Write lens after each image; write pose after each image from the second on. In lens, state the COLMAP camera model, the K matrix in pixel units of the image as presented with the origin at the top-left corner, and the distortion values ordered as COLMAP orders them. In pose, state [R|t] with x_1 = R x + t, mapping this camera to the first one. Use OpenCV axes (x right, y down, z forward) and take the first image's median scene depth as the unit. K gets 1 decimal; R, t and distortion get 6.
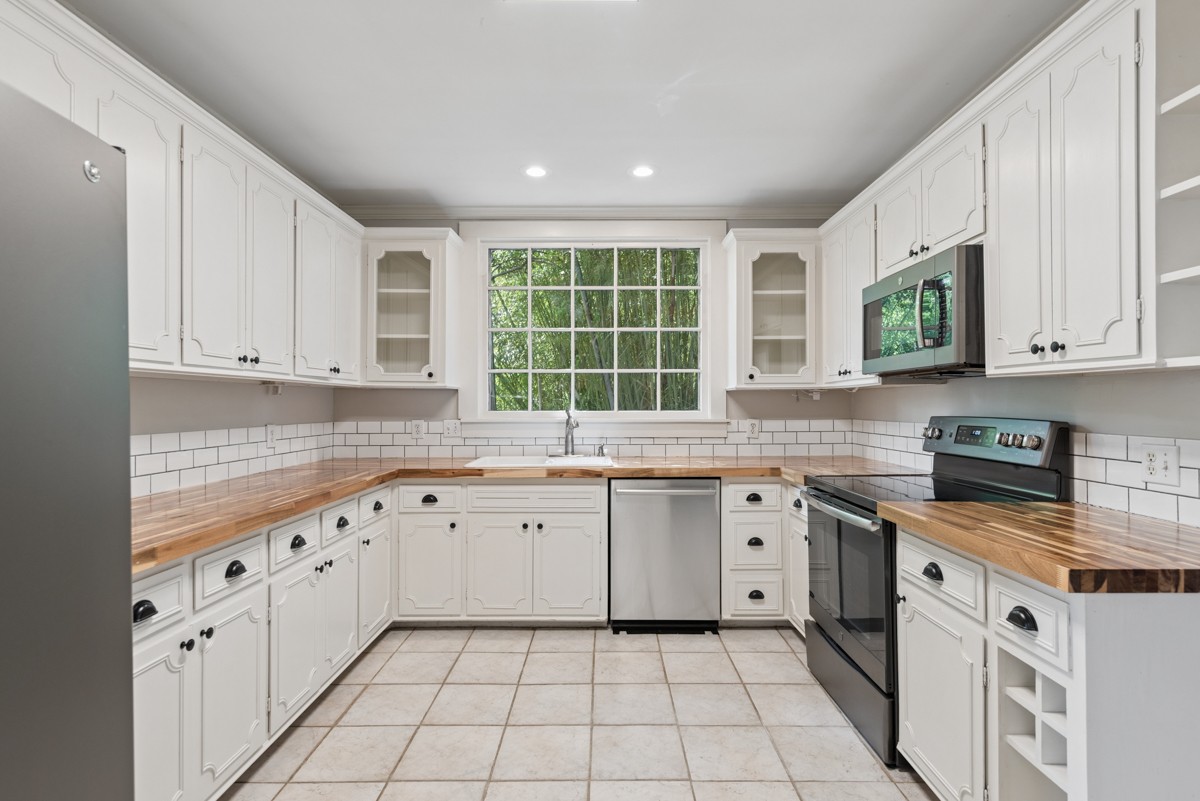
lens RADIAL K [[584.0, 0, 600.0], [0, 584.0, 400.5], [0, 0, 1]] dist [0.015857, -0.011299]
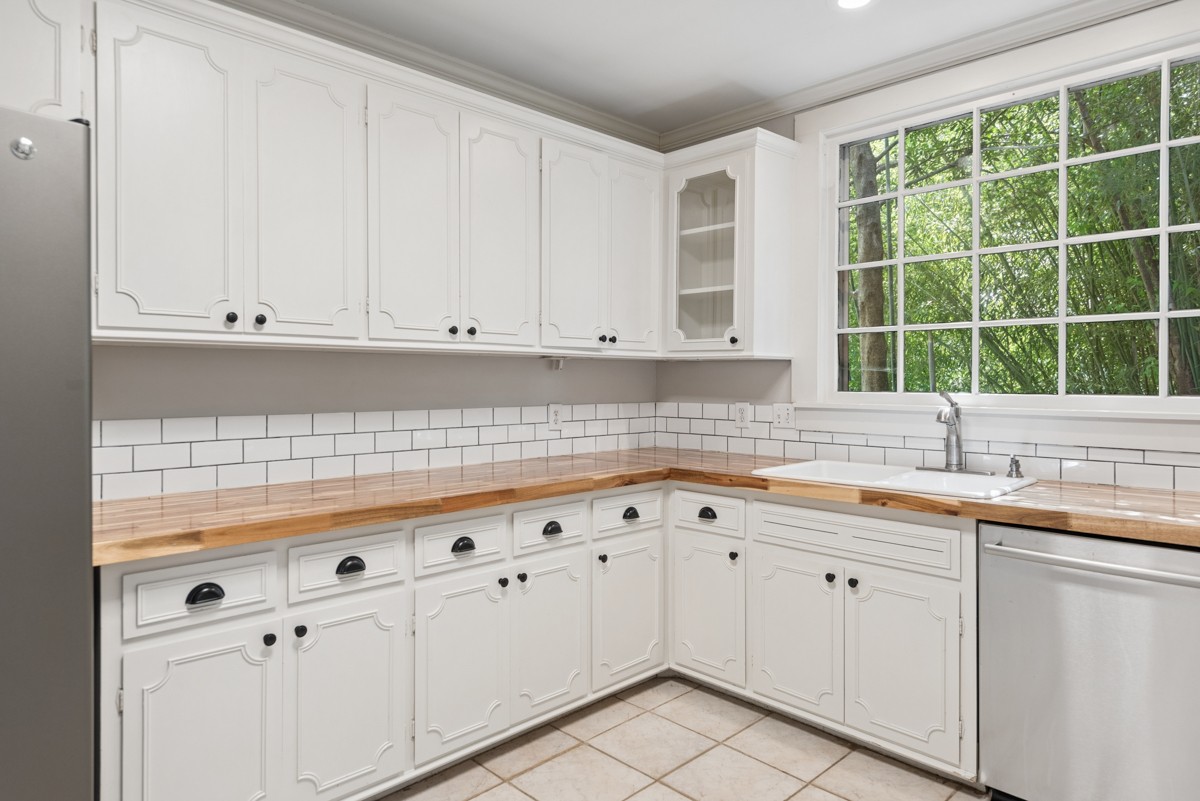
lens RADIAL K [[722.0, 0, 598.3], [0, 722.0, 381.8], [0, 0, 1]] dist [0.011416, -0.000536]
pose [[0.704771, 0.004819, -0.709419, 0.246197], [0.001852, 0.999961, 0.008634, -0.000919], [0.709433, -0.007399, 0.704734, 0.285387]]
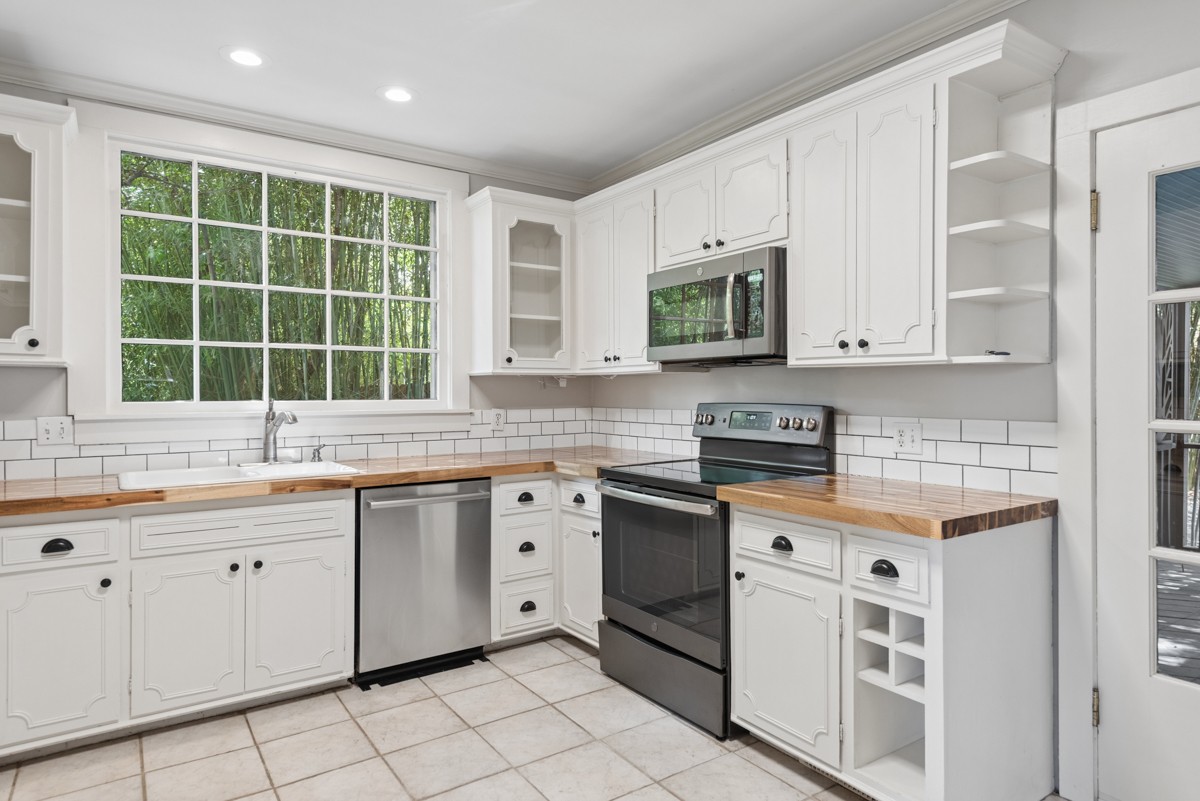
lens RADIAL K [[700.6, 0, 605.7], [0, 700.6, 393.9], [0, 0, 1]] dist [0.008476, -0.002143]
pose [[0.817555, -0.001538, 0.575848, -0.249655], [-0.003658, 0.999962, 0.007865, 0.001090], [-0.575839, -0.008537, 0.817519, 0.067613]]
